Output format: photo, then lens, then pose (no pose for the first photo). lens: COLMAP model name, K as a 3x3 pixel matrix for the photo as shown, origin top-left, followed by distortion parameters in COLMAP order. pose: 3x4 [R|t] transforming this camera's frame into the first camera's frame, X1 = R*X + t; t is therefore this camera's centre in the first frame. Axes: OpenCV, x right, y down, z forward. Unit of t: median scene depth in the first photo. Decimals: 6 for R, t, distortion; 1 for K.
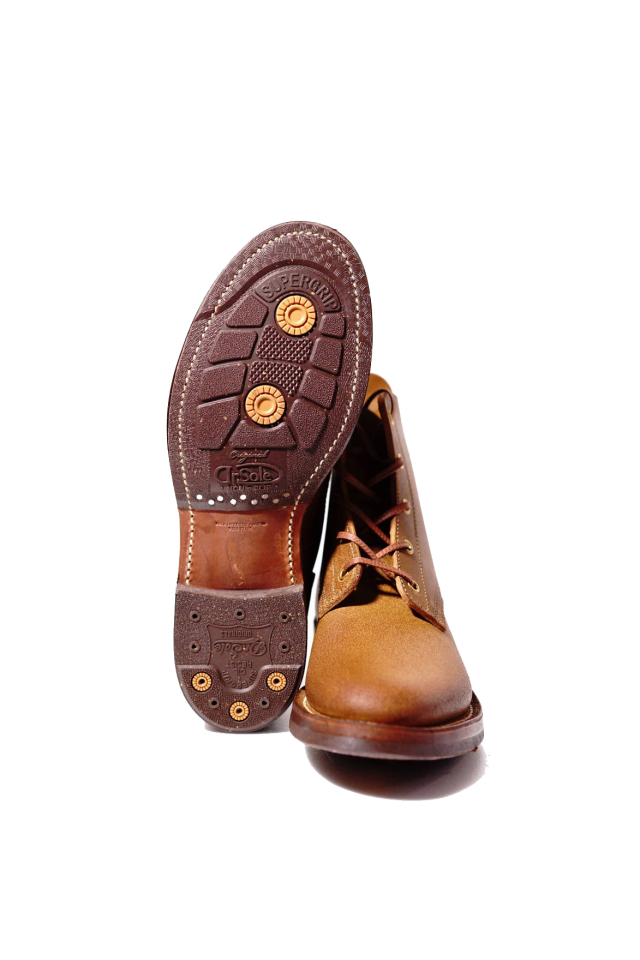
lens RADIAL K [[2212.3, 0, 315.9], [0, 2212.3, 474.3], [0, 0, 1]] dist [1.123072, 0.000000]
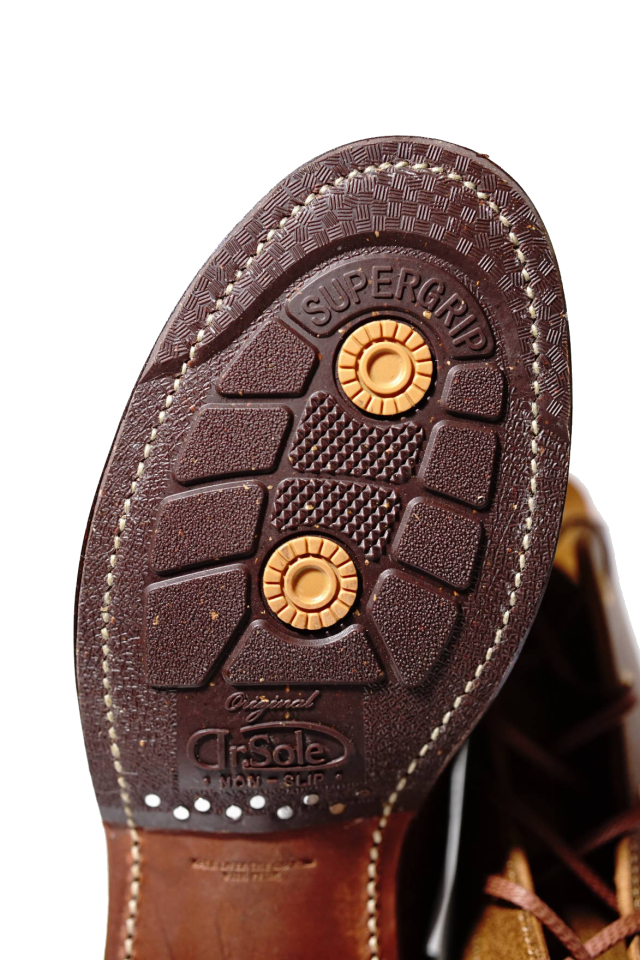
lens RADIAL K [[2212.3, 0, 326.2], [0, 2212.3, 484.1], [0, 0, 1]] dist [1.123072, 0.000000]
pose [[0.999280, 0.001966, -0.037882, -0.004198], [-0.000481, 0.999232, 0.039178, -0.065803], [0.037930, -0.039131, 0.998514, 0.584663]]
